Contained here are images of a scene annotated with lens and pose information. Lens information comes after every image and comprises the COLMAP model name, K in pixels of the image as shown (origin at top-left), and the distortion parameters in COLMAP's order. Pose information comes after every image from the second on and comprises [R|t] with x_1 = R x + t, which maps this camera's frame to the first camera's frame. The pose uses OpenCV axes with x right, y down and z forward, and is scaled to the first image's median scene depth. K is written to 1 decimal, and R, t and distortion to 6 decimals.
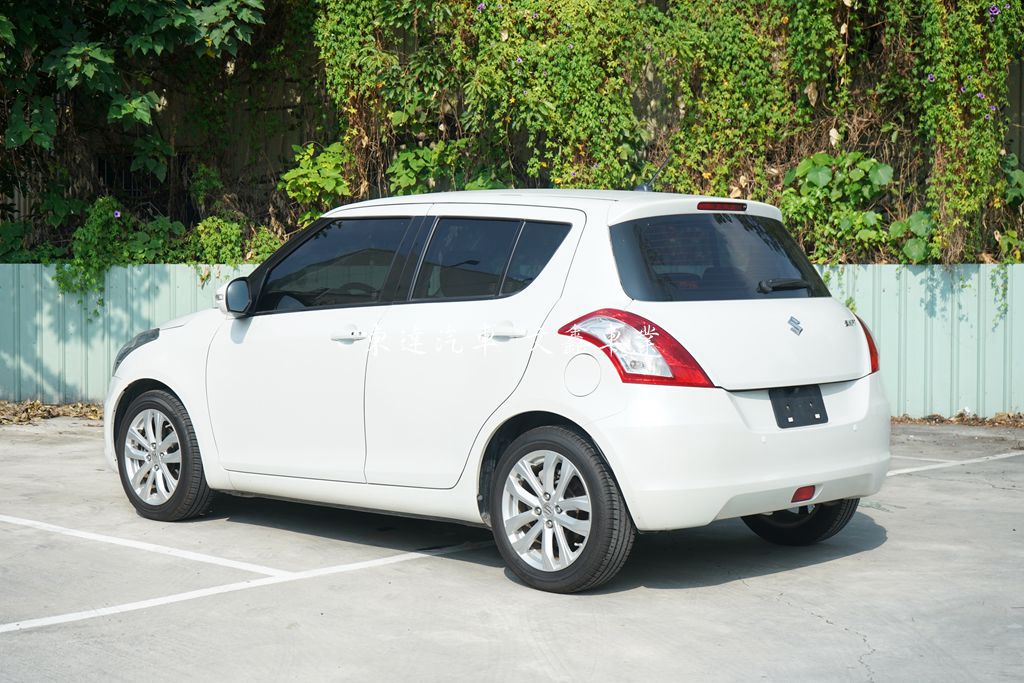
lens RADIAL K [[1702.0, 0, 512.0], [0, 1702.0, 341.5], [0, 0, 1]] dist [-0.019890, 0.047522]
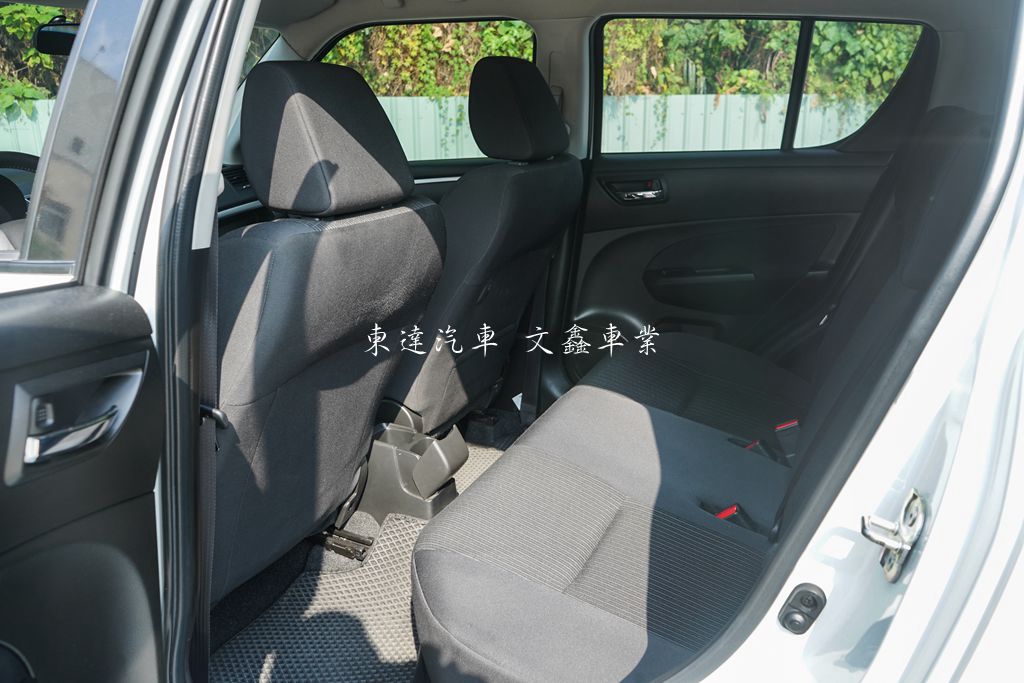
lens RADIAL K [[815.2, 0, 512.0], [0, 815.2, 341.5], [0, 0, 1]] dist [-0.025422, 0.010110]
pose [[0.938884, -0.103789, 0.328215, -0.026140], [0.020418, 0.968576, 0.247878, -0.019918], [-0.343628, -0.226028, 0.911499, 0.440663]]
